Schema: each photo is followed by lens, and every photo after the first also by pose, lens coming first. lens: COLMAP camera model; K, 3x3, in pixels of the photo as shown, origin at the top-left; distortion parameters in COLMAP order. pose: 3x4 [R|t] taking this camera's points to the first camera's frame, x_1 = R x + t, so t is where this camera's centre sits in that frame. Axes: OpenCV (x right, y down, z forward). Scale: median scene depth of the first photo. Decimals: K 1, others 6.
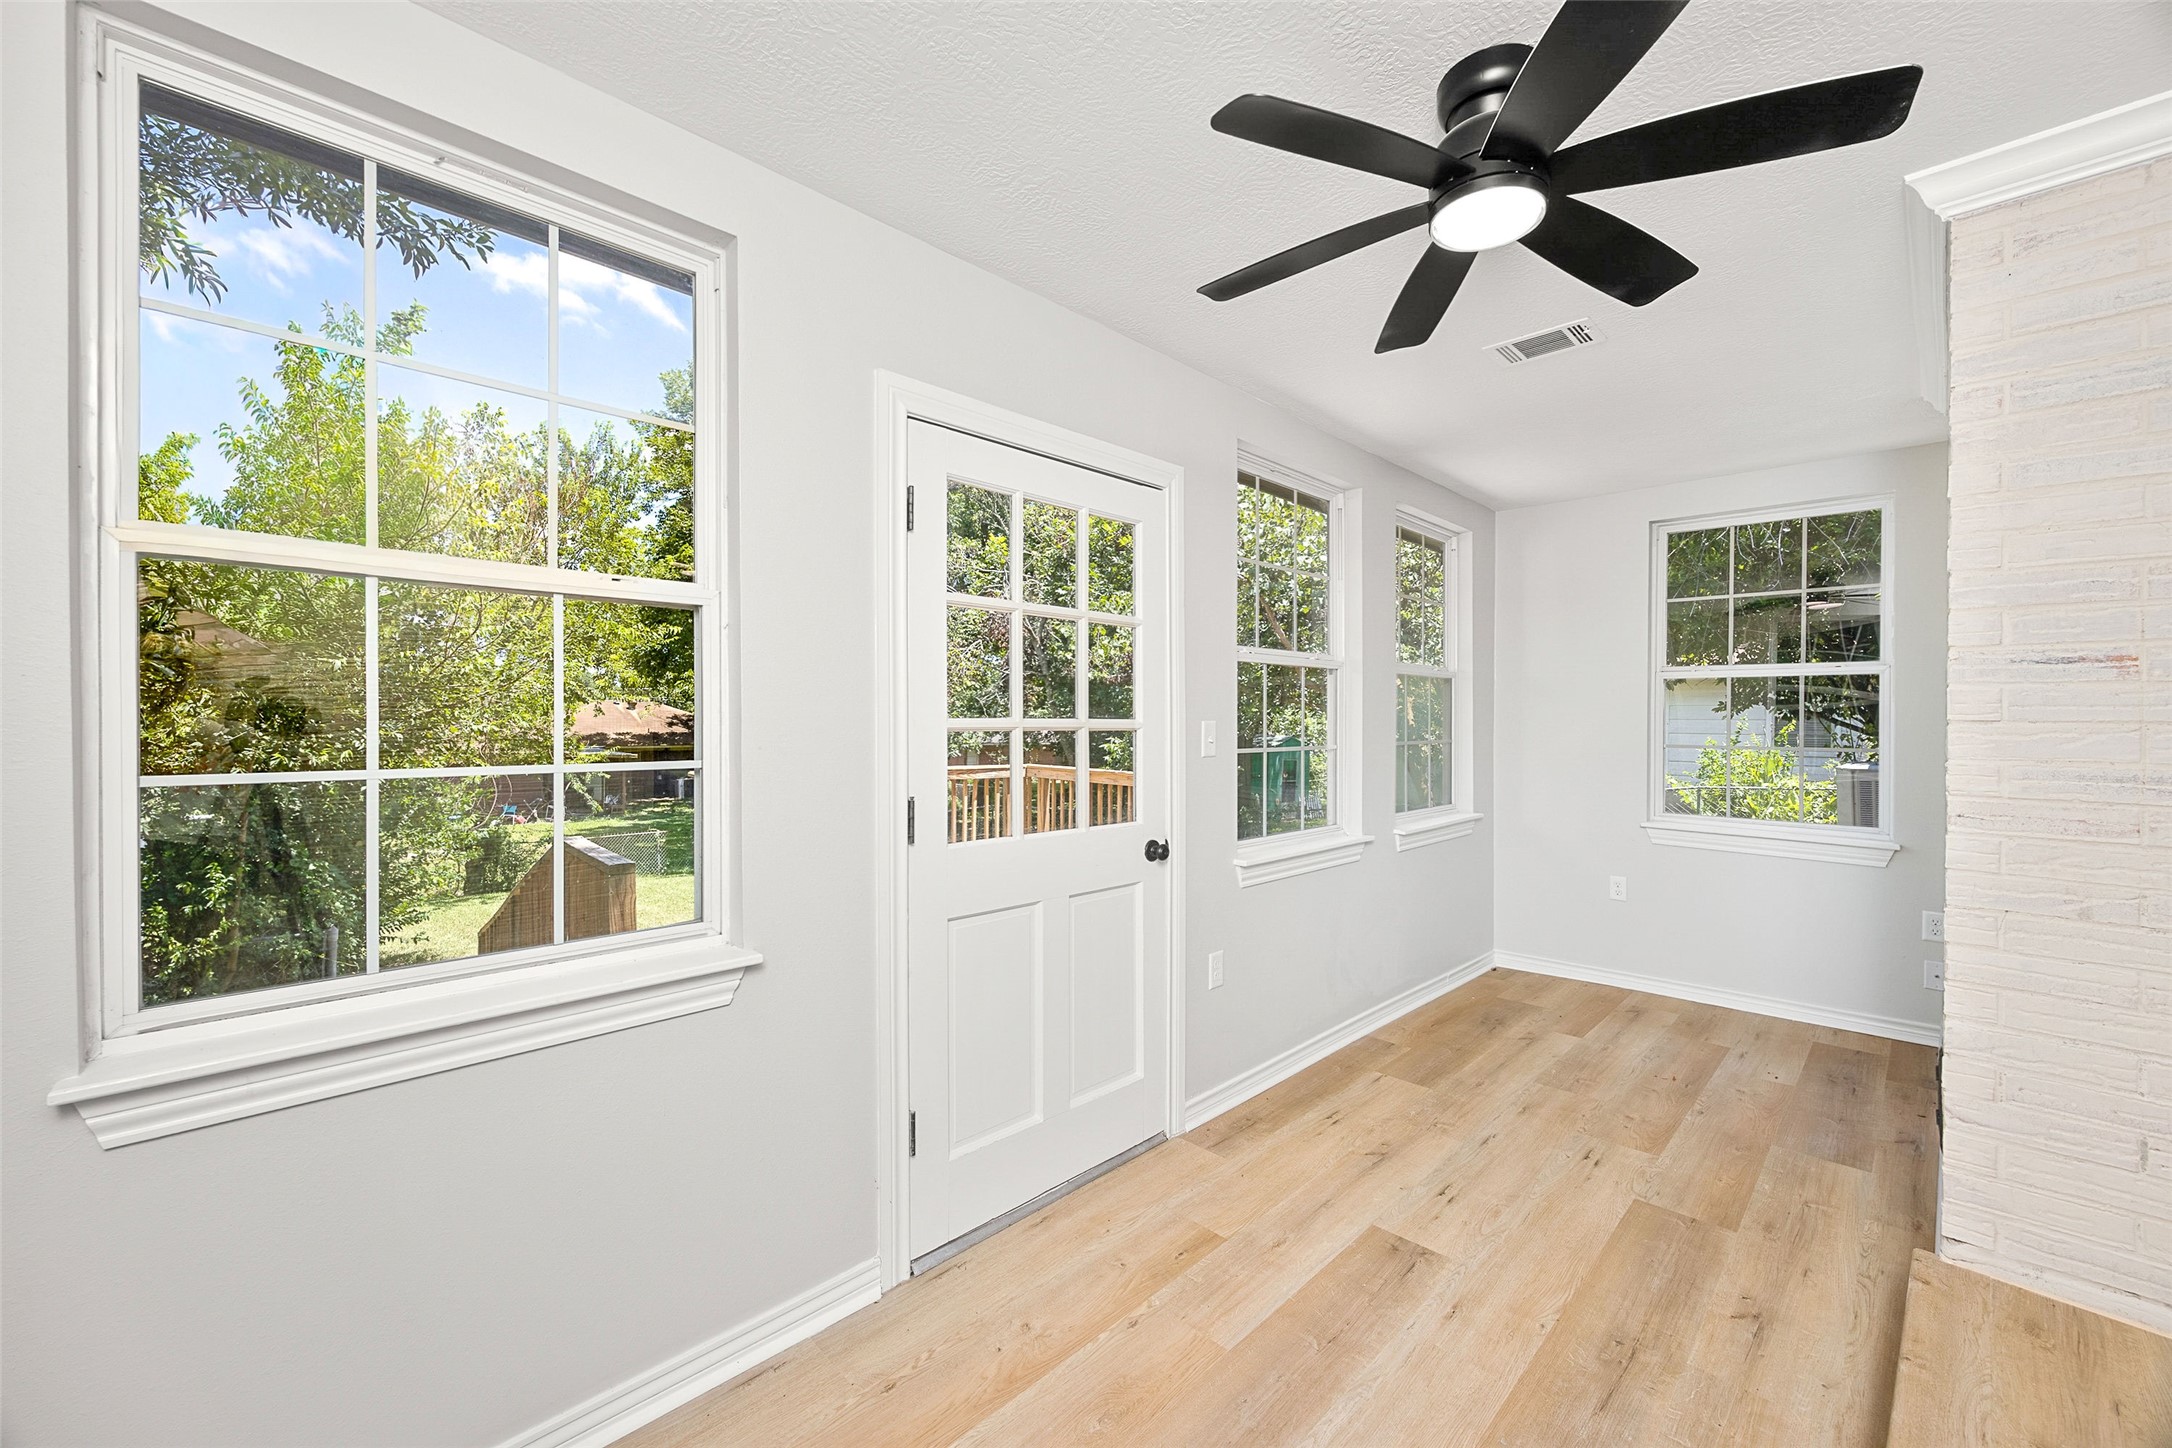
lens RADIAL K [[852.6, 0, 1093.3], [0, 852.6, 719.0], [0, 0, 1]] dist [-0.001177, -0.000058]
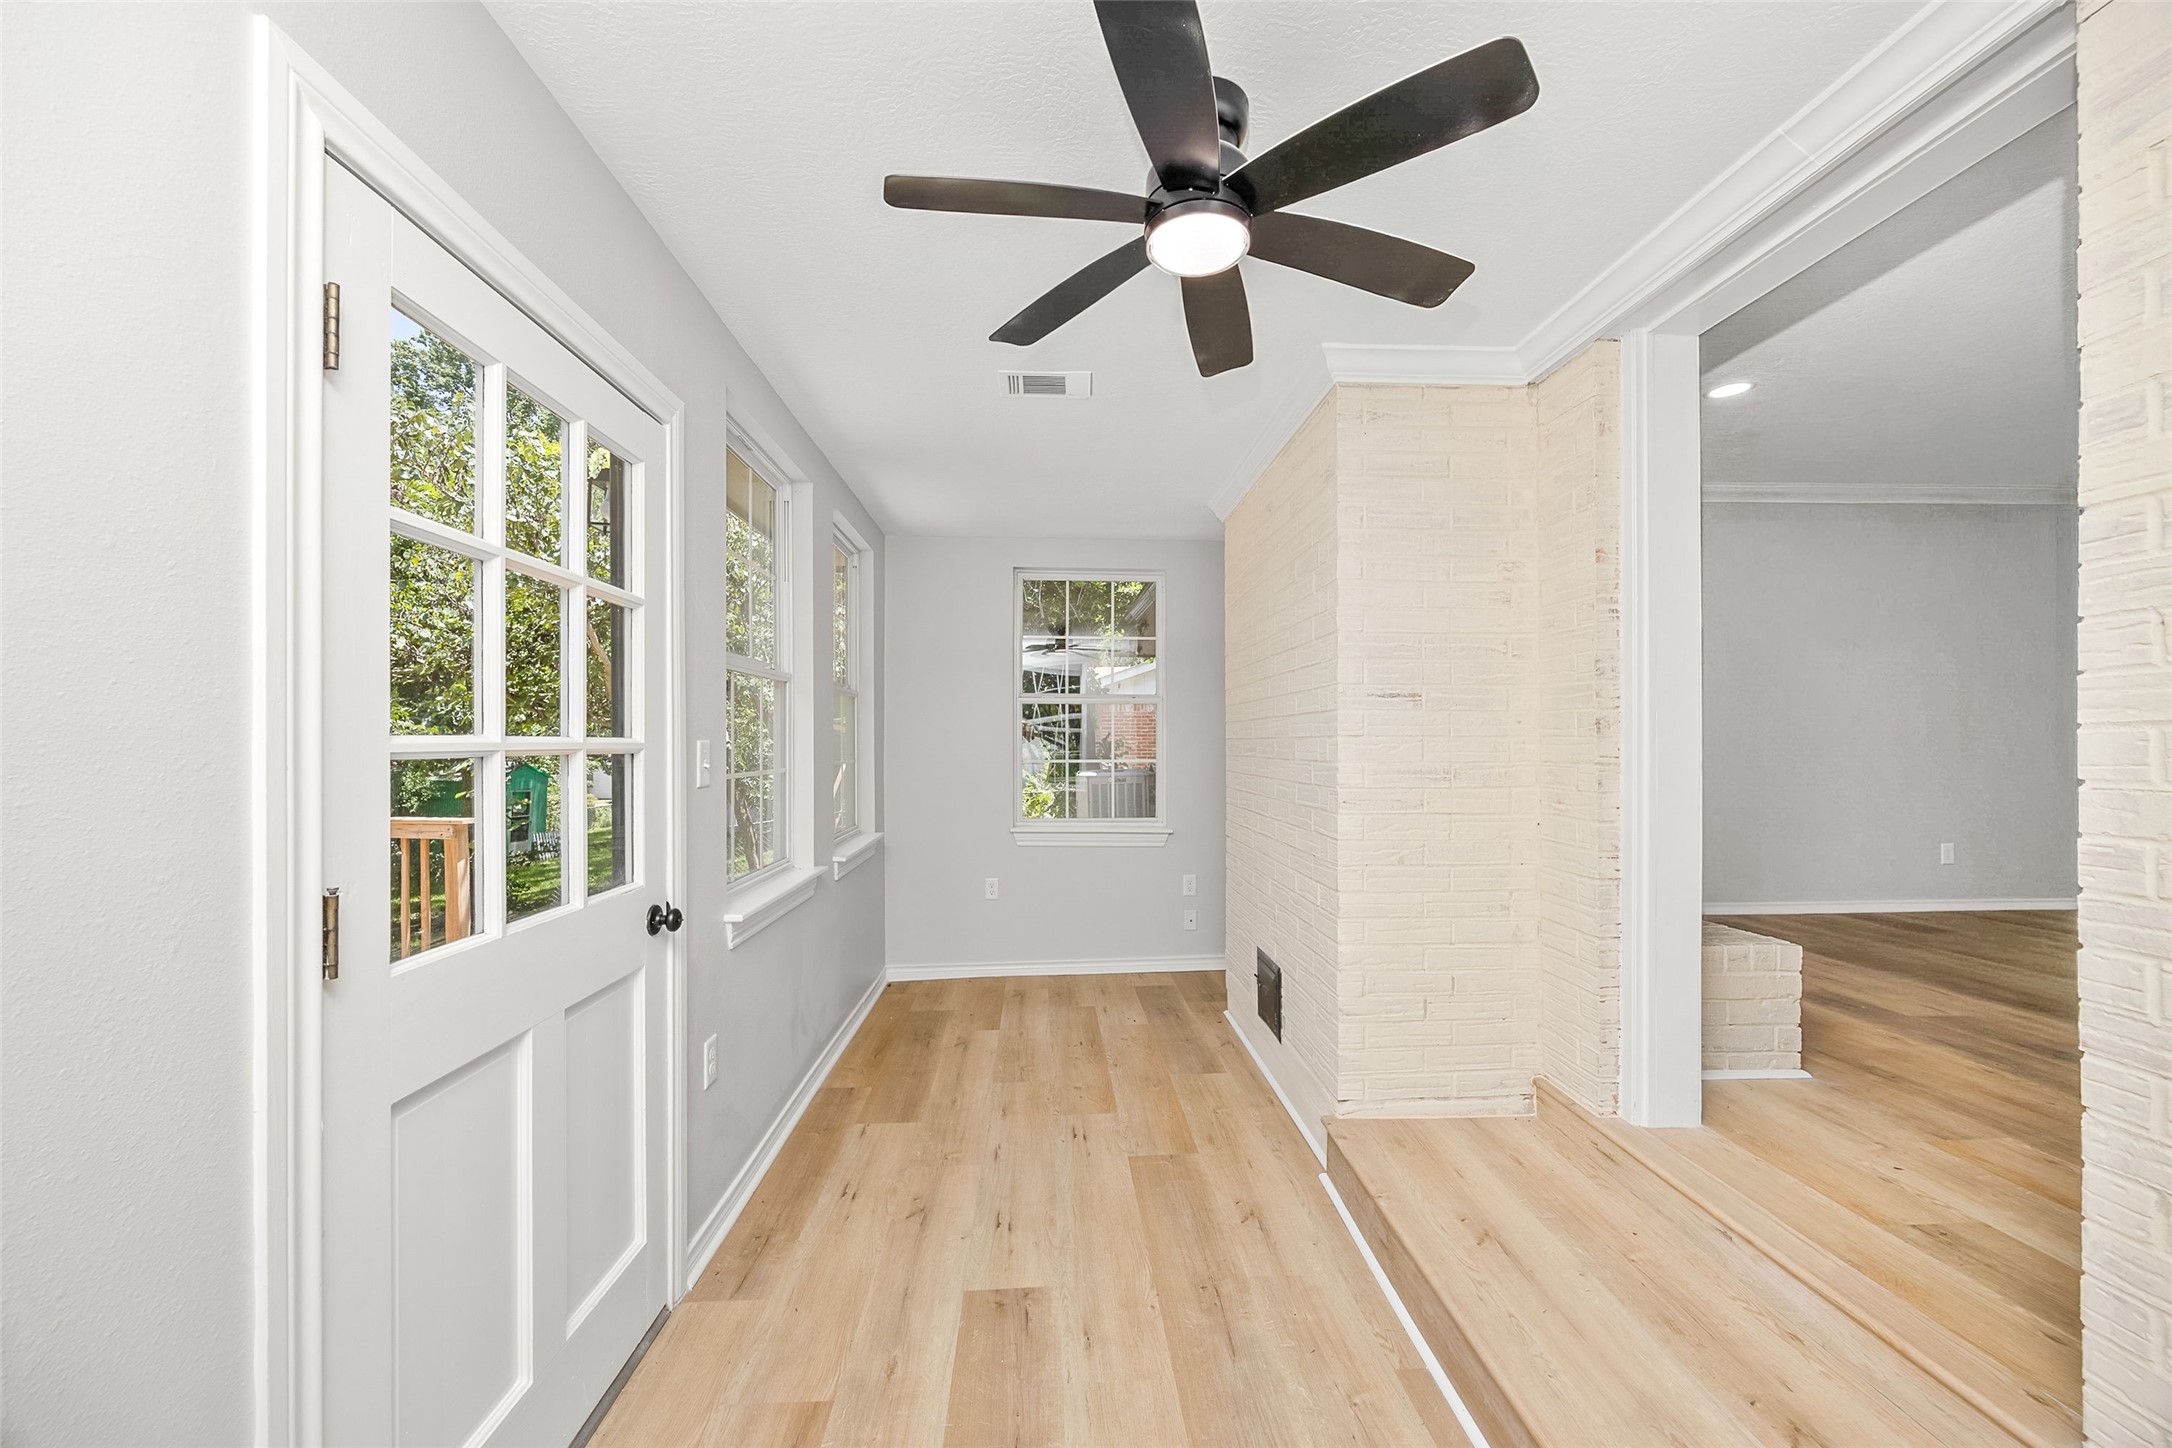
lens RADIAL K [[852.6, 0, 1087.5], [0, 852.6, 732.5], [0, 0, 1]] dist [-0.001177, -0.000058]
pose [[0.666469, 0.000978, 0.745532, -0.219385], [0.007510, 0.999940, -0.008026, 0.003536], [-0.745495, 0.010948, 0.666421, 0.238748]]
